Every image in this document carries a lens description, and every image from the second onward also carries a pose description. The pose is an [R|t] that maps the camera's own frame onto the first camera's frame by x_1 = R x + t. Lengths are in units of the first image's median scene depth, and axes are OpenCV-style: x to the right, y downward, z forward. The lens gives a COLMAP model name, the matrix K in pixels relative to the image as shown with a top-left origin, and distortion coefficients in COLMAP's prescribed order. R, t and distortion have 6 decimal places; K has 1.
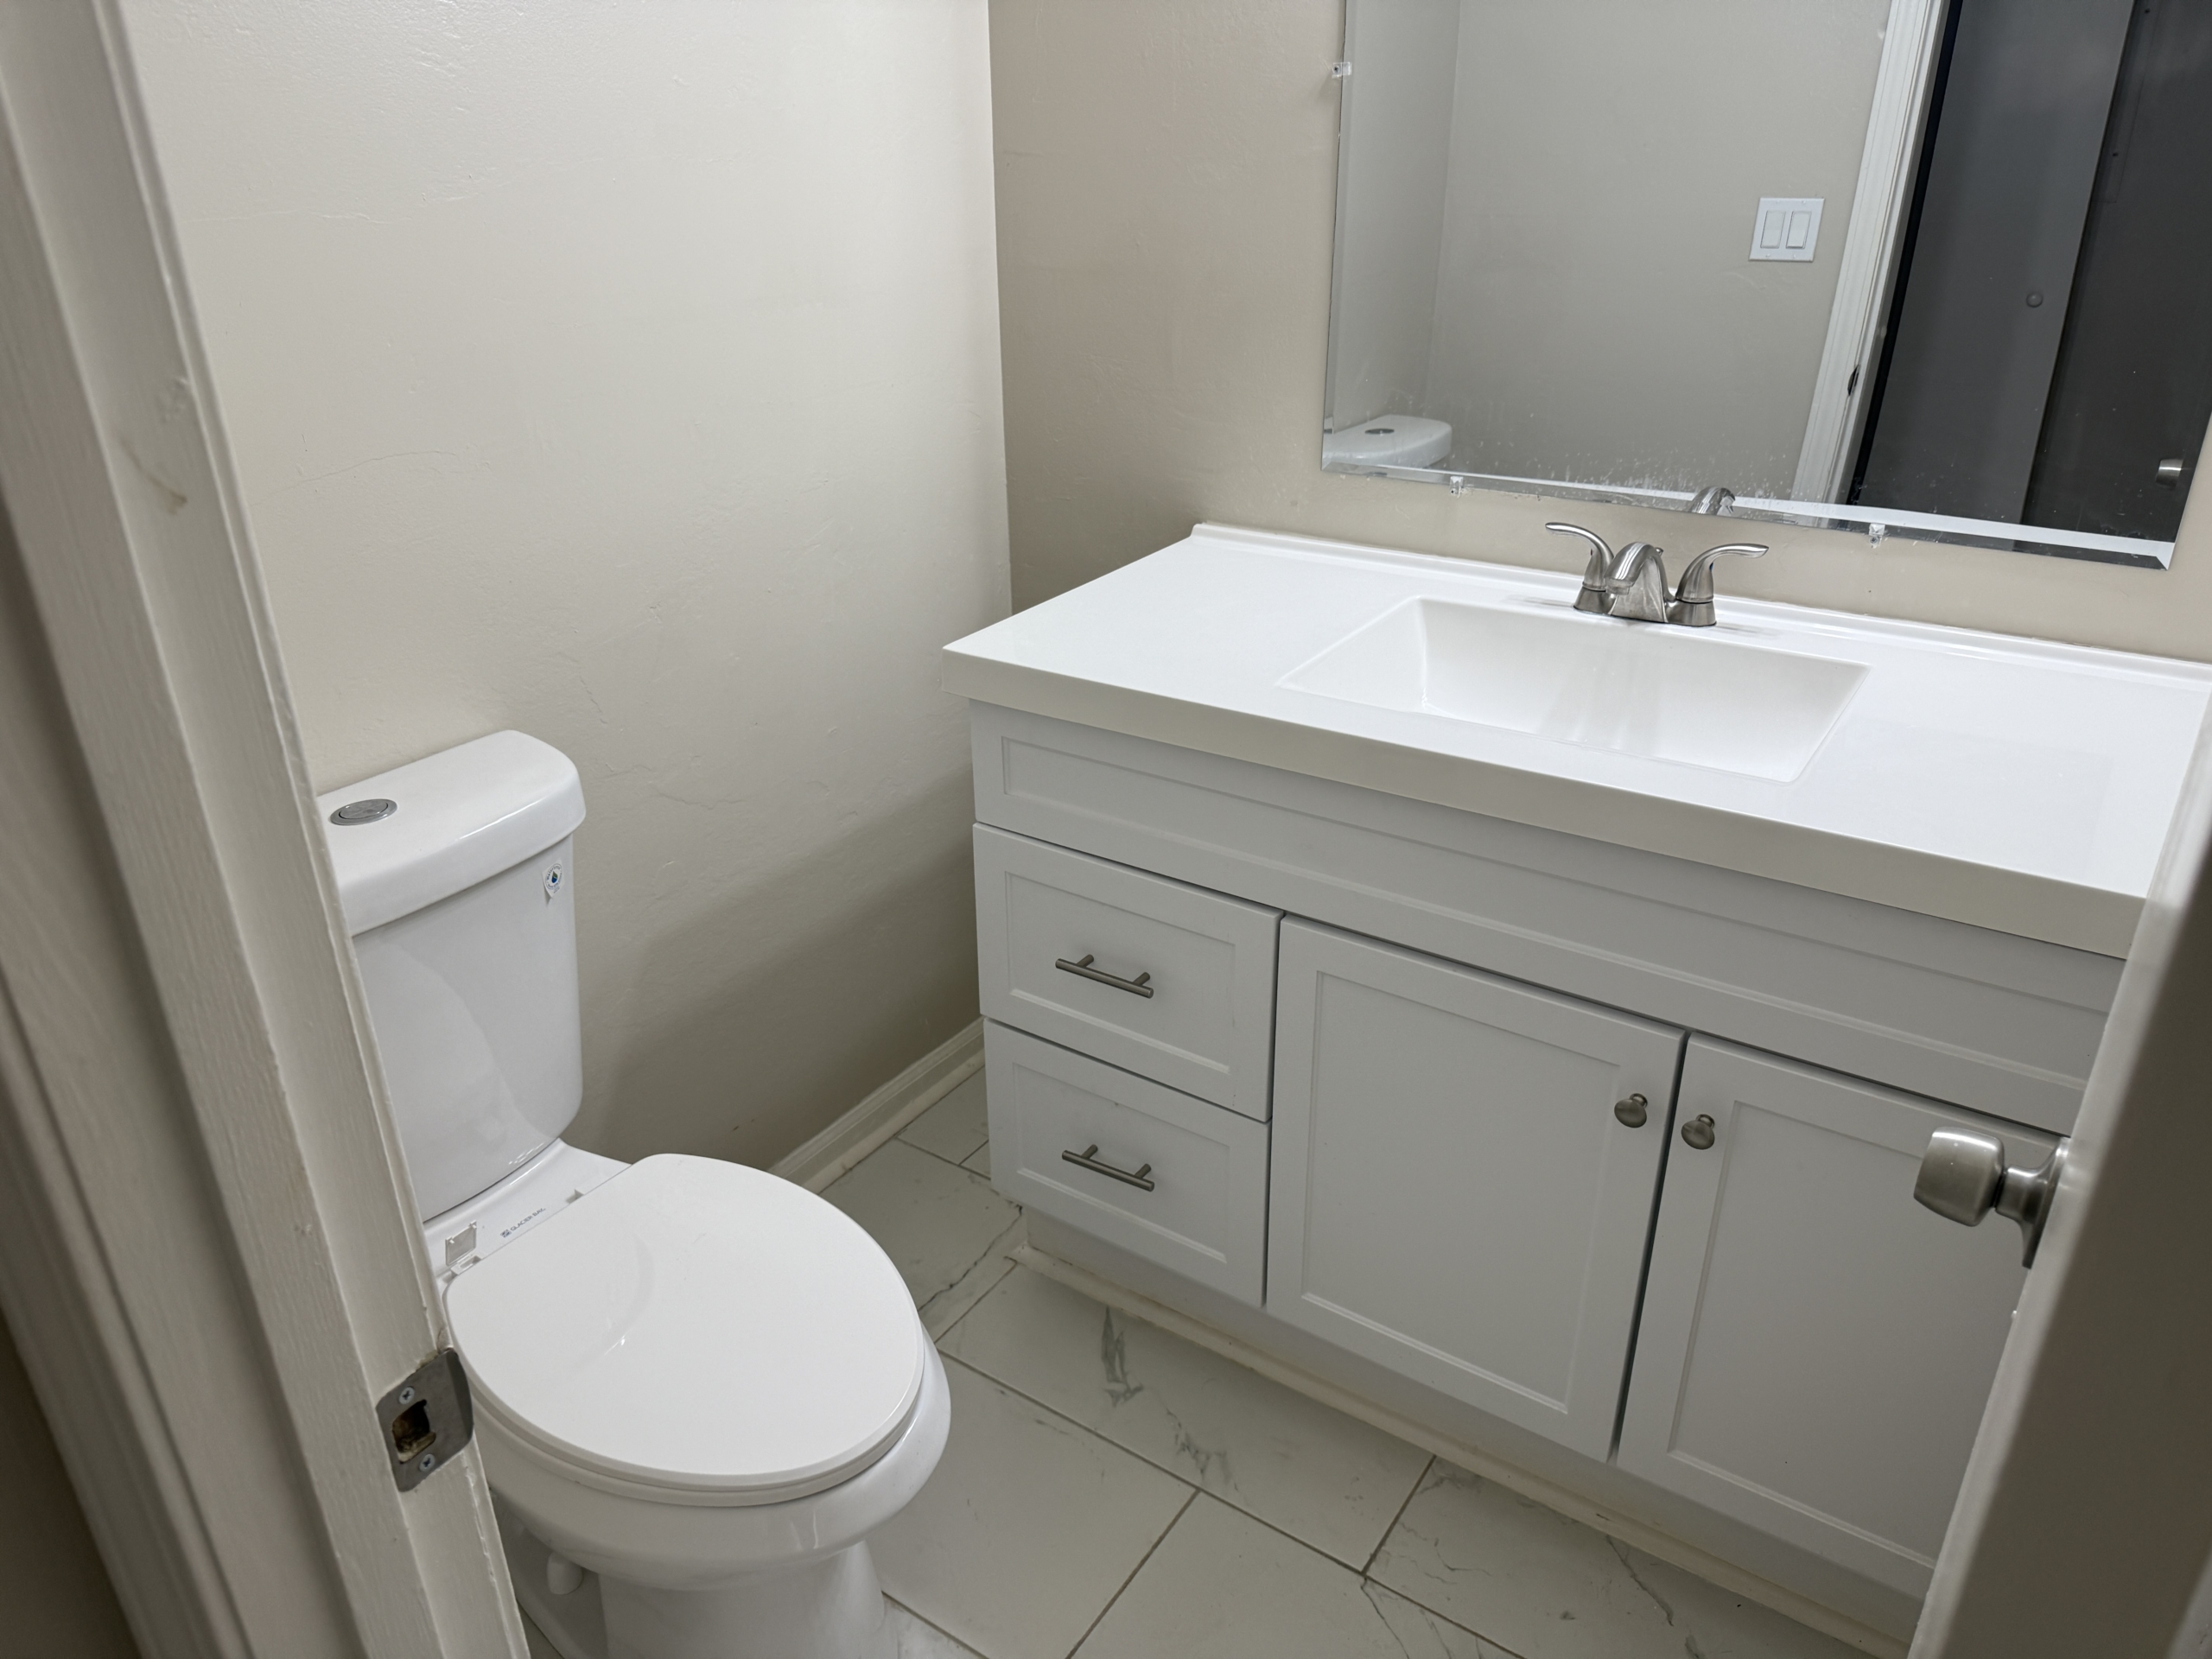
lens RADIAL K [[1572.3, 0, 1100.6], [0, 1572.3, 814.0], [0, 0, 1]] dist [0.022381, -0.027659]
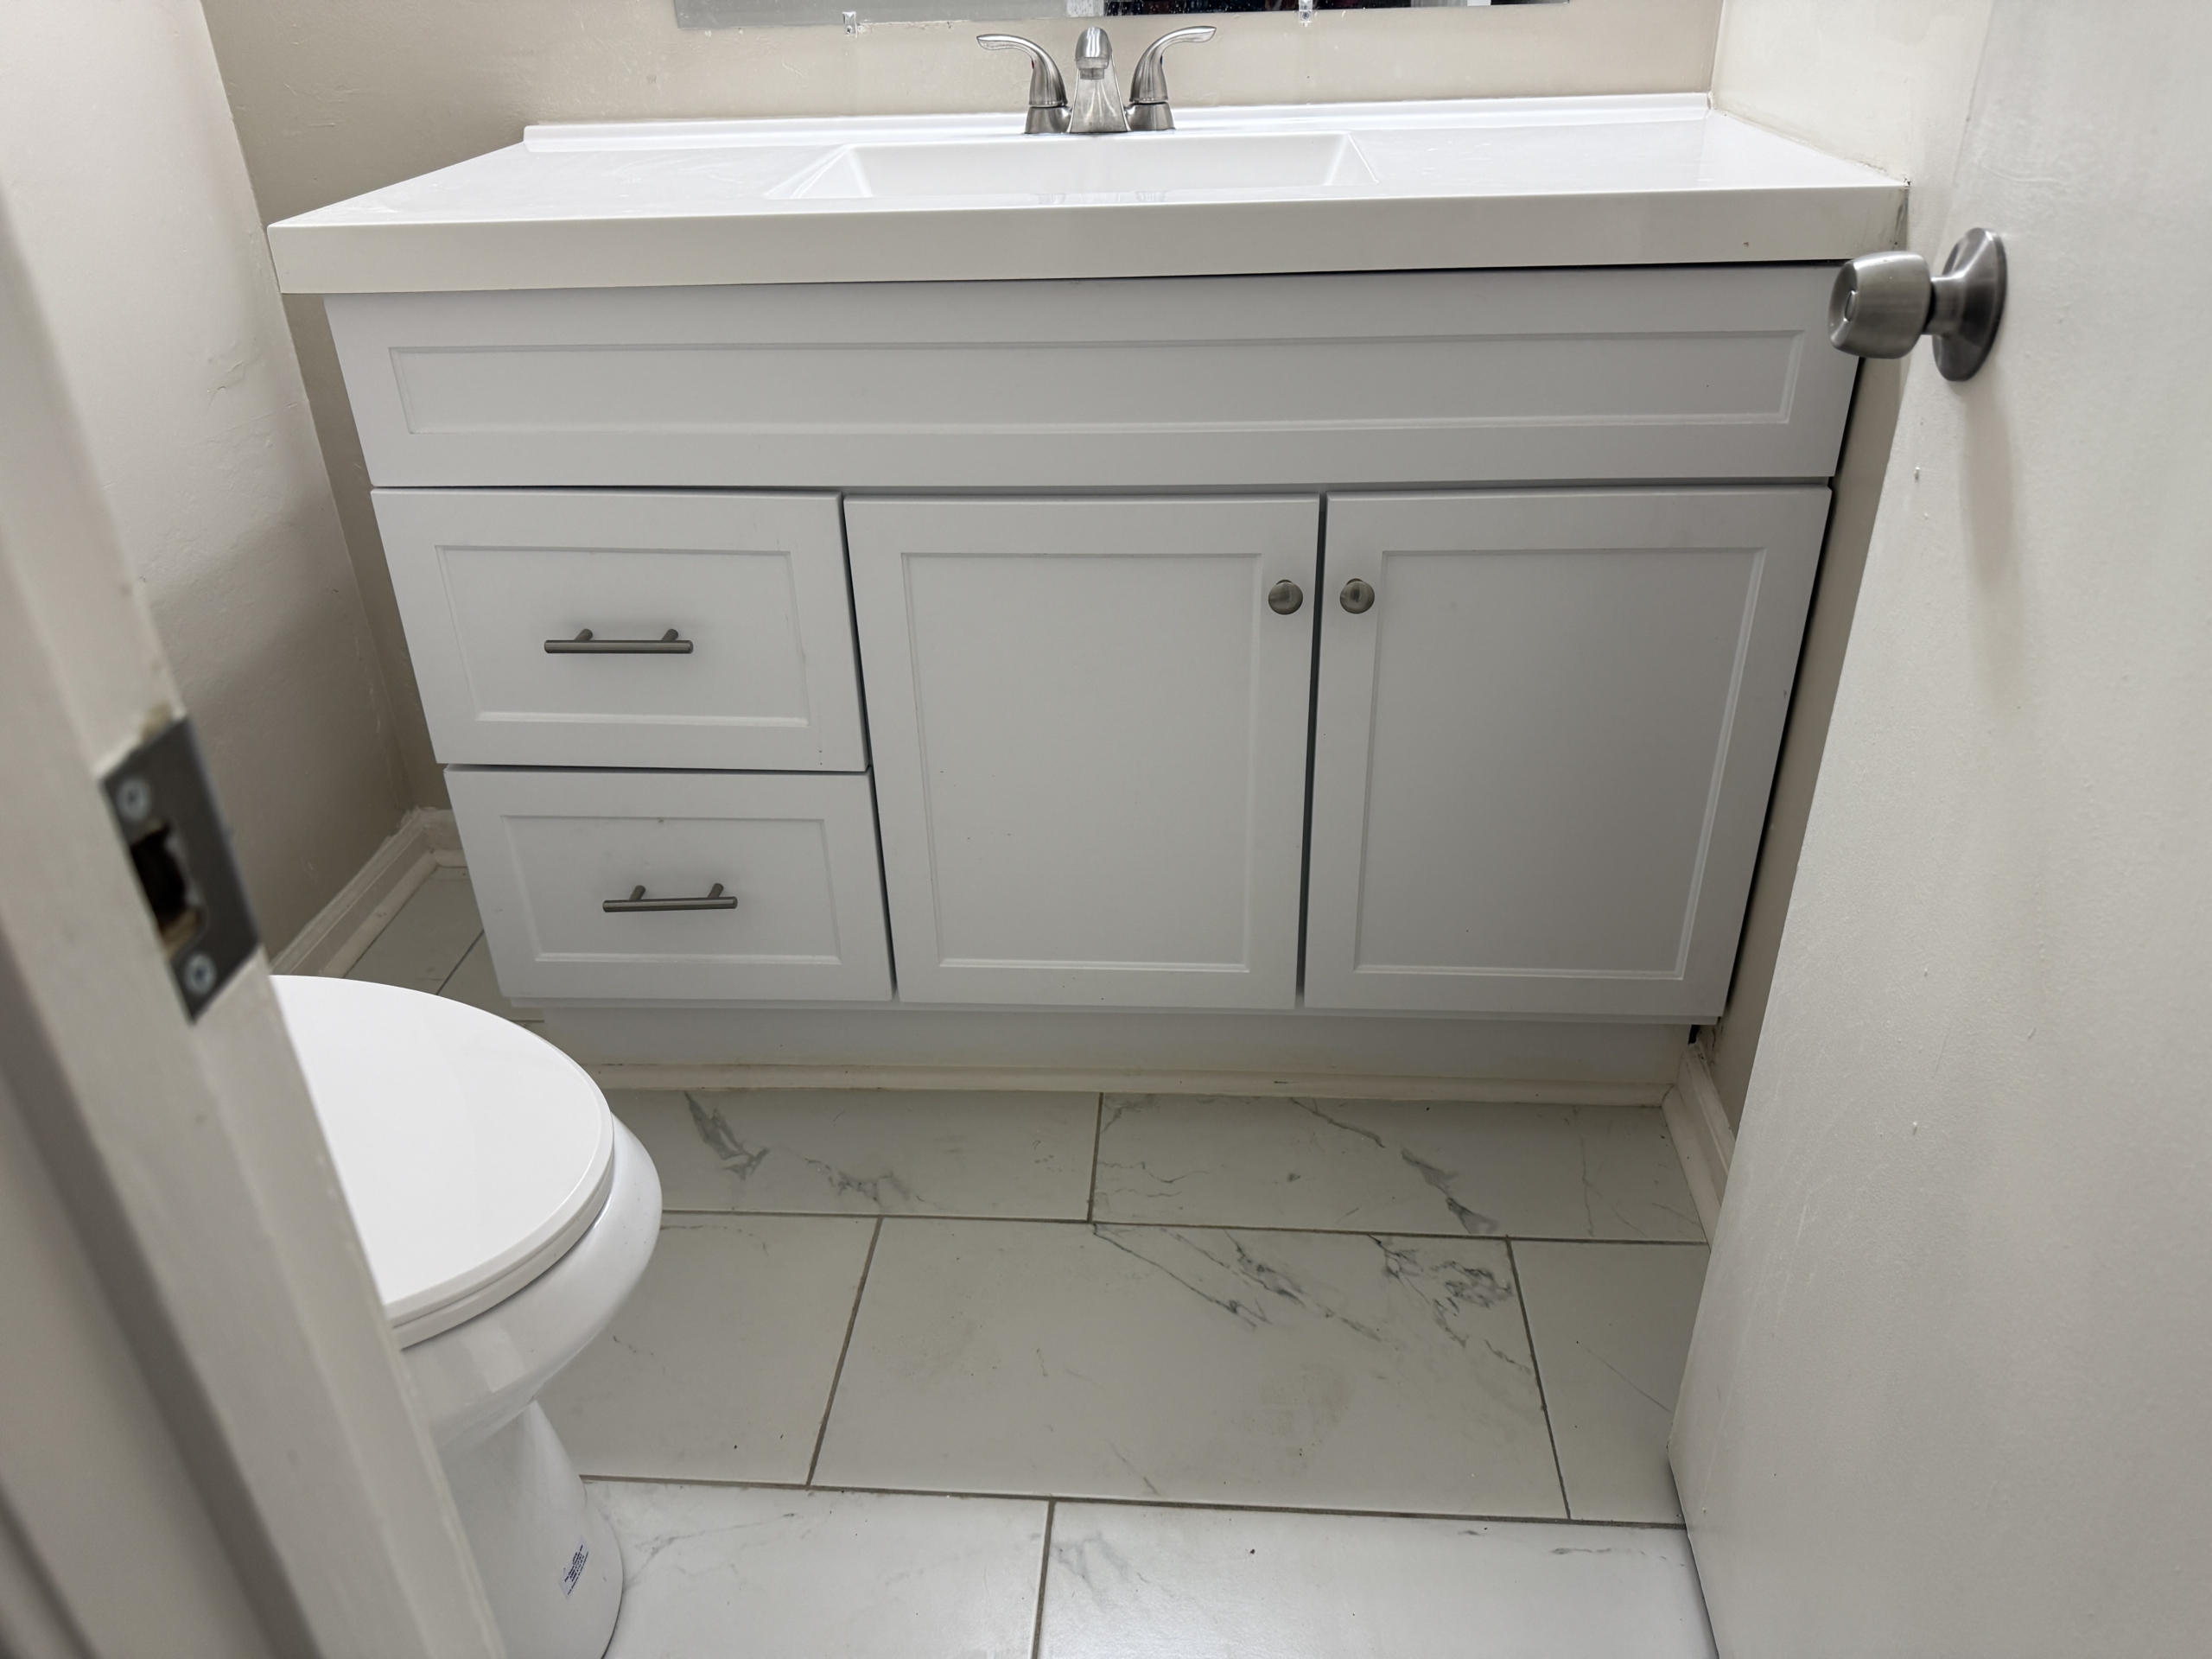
lens RADIAL K [[1572.3, 0, 1102.5], [0, 1572.3, 835.5], [0, 0, 1]] dist [0.022381, -0.027659]
pose [[0.862522, -0.263441, 0.432034, -0.153380], [0.228209, 0.964547, 0.132551, 0.145927], [-0.451637, -0.015734, 0.892063, 0.190620]]
